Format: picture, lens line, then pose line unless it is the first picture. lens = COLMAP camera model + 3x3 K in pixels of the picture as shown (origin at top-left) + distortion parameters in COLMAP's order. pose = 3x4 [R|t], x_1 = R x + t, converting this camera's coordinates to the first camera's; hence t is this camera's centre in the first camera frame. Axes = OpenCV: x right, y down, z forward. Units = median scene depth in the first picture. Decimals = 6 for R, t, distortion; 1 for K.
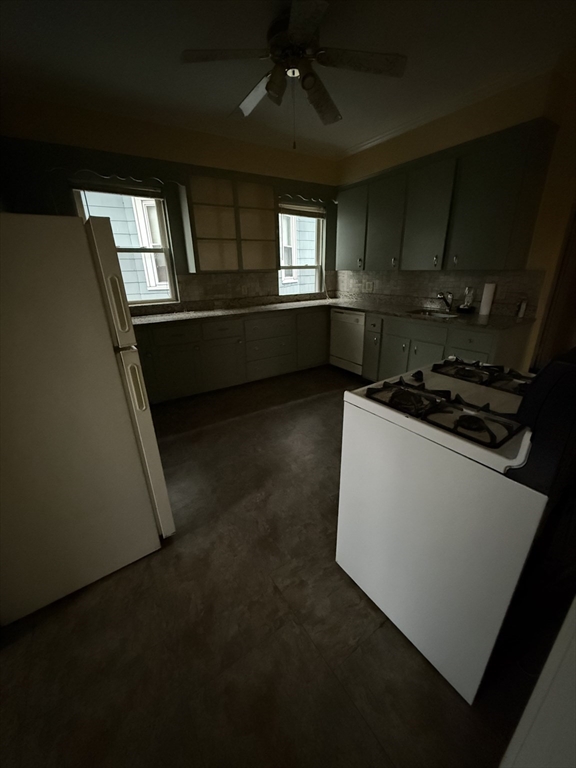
lens RADIAL K [[304.1, 0, 288.0], [0, 304.1, 384.0], [0, 0, 1]] dist [0.000163, 0.000190]
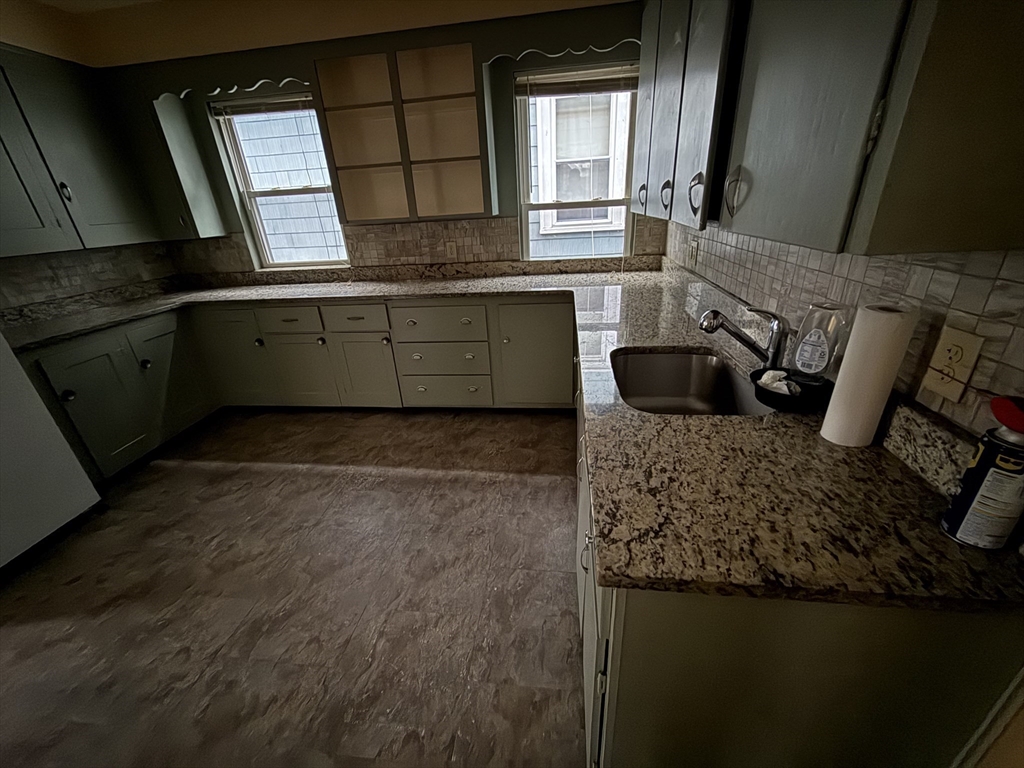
lens RADIAL K [[405.5, 0, 506.8], [0, 405.5, 383.7], [0, 0, 1]] dist [0.000163, 0.000190]
pose [[0.759391, 0.241281, -0.604243, 0.498701], [-0.195384, 0.970401, 0.141940, -0.205533], [0.620605, 0.010271, 0.784056, 0.493855]]
